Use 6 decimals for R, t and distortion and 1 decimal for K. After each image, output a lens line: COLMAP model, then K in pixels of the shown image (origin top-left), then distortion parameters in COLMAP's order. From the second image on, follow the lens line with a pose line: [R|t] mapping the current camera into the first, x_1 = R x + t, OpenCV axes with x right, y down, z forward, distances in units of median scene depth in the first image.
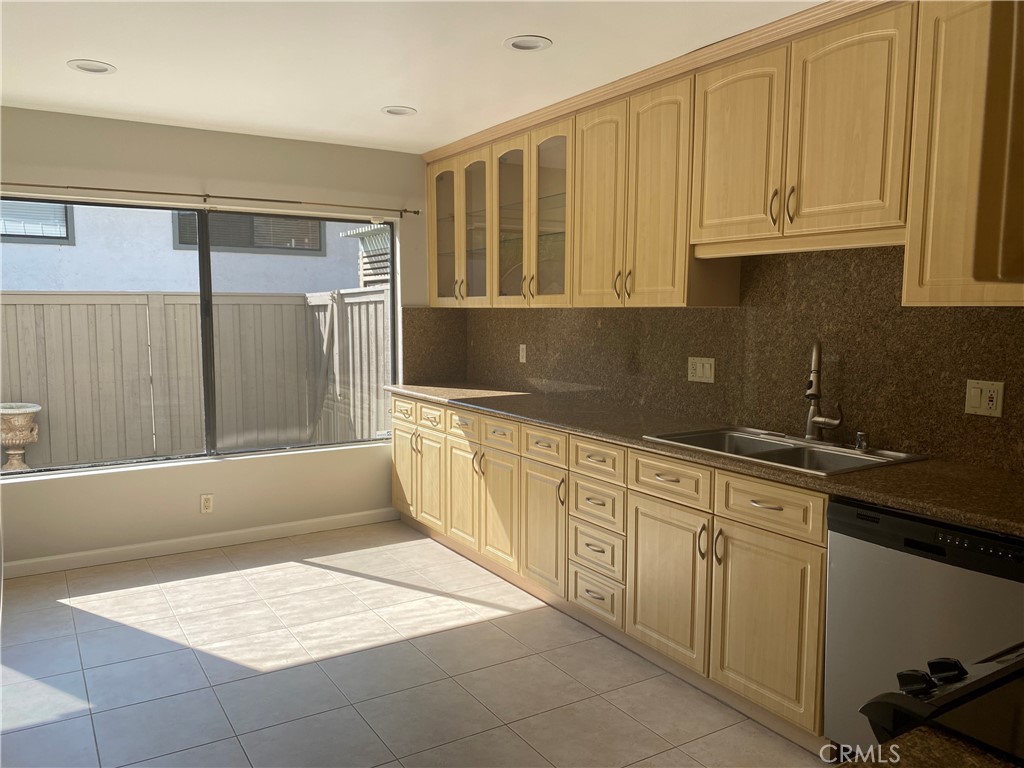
lens RADIAL K [[779.2, 0, 507.6], [0, 779.2, 387.2], [0, 0, 1]] dist [0.038793, -0.047128]
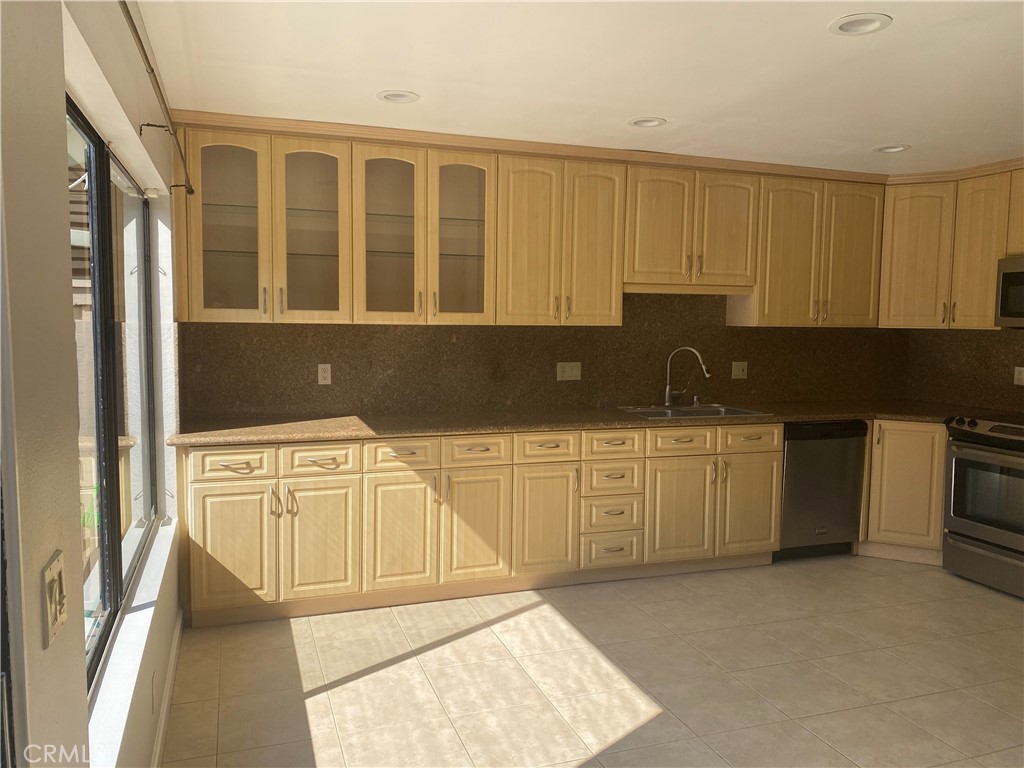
lens RADIAL K [[779.2, 0, 495.7], [0, 779.2, 375.2], [0, 0, 1]] dist [0.038793, -0.047128]
pose [[0.228244, -0.073754, 0.970806, -1.140019], [0.087671, 0.994633, 0.054952, -0.106019], [-0.969649, 0.072569, 0.233485, 0.853105]]
